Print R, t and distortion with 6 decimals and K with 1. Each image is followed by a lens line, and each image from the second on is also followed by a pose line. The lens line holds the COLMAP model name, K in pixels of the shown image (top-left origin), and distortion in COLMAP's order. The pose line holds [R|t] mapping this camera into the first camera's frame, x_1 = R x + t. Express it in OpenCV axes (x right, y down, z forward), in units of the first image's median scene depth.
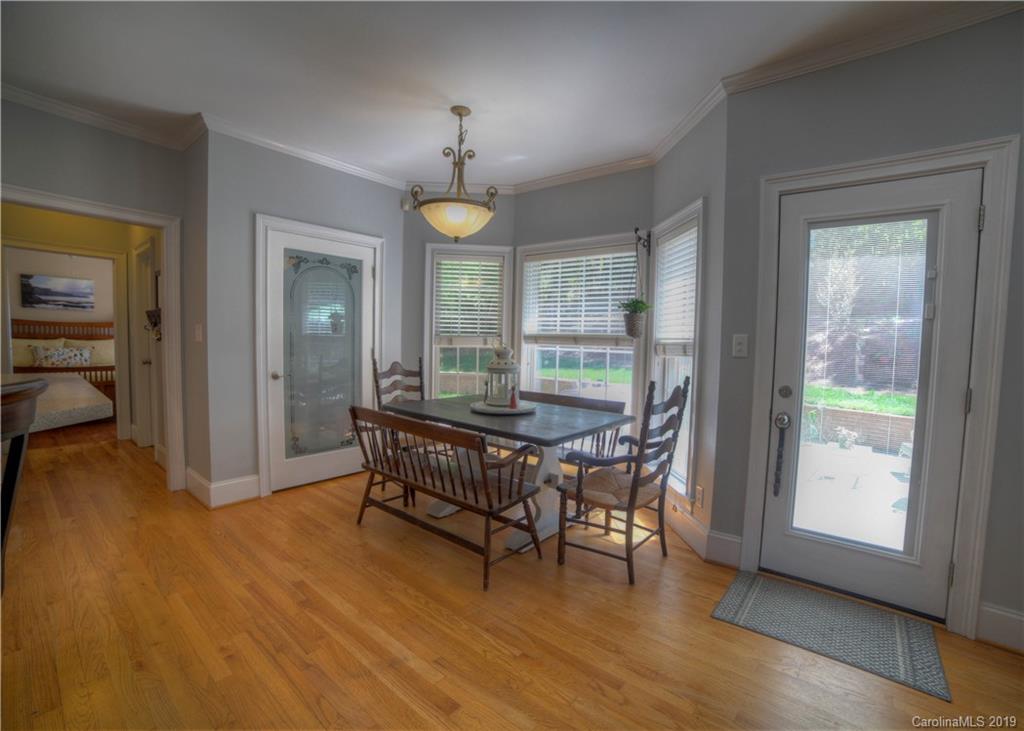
lens RADIAL K [[455.6, 0, 512.0], [0, 455.6, 365.5], [0, 0, 1]] dist [-0.027694, 0.000793]
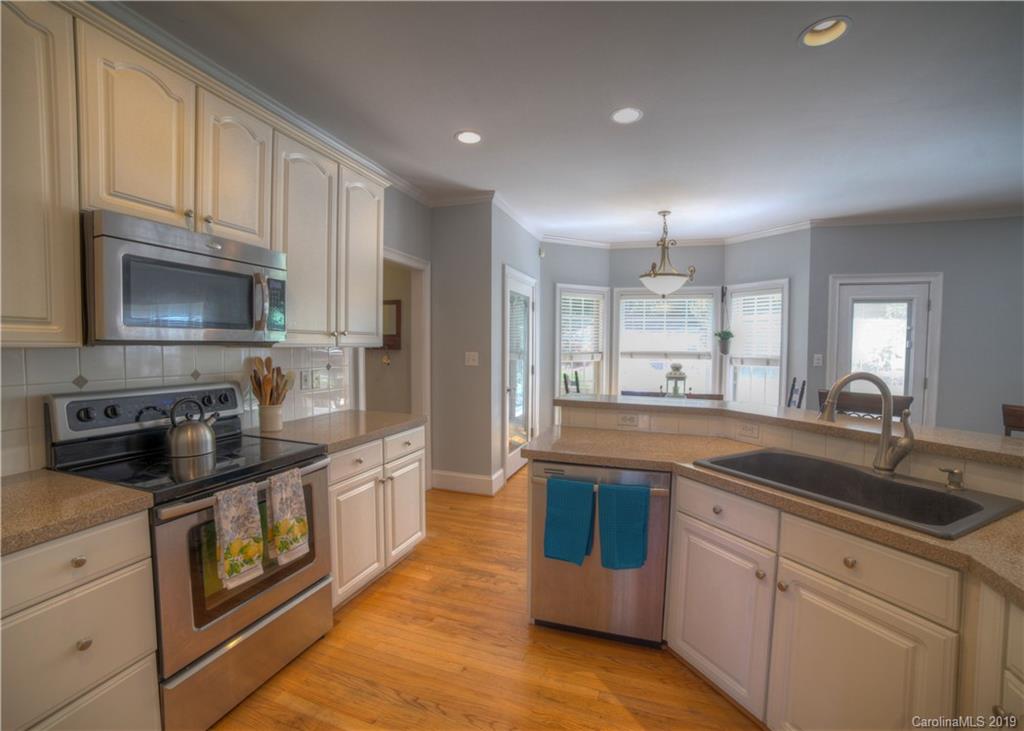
lens RADIAL K [[444.9, 0, 498.0], [0, 444.9, 369.9], [0, 0, 1]] dist [-0.110903, 0.043688]
pose [[0.943570, -0.039751, 0.328780, -0.885203], [0.037813, 0.999209, 0.012291, -0.050234], [-0.329009, 0.000835, 0.944327, -0.157086]]
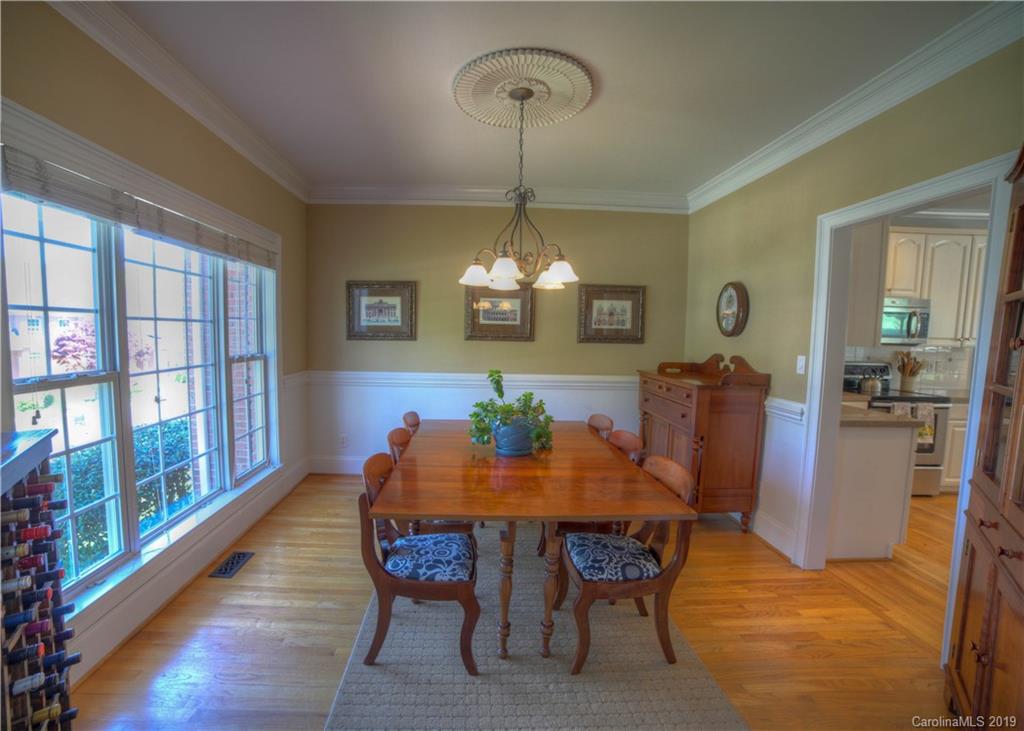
lens RADIAL K [[444.9, 0, 498.0], [0, 444.9, 369.9], [0, 0, 1]] dist [-0.110903, 0.043688]
pose [[0.676992, 0.041475, -0.734821, -0.917654], [-0.037771, 0.999053, 0.021590, -0.006300], [0.735021, 0.013139, 0.677917, -1.026338]]
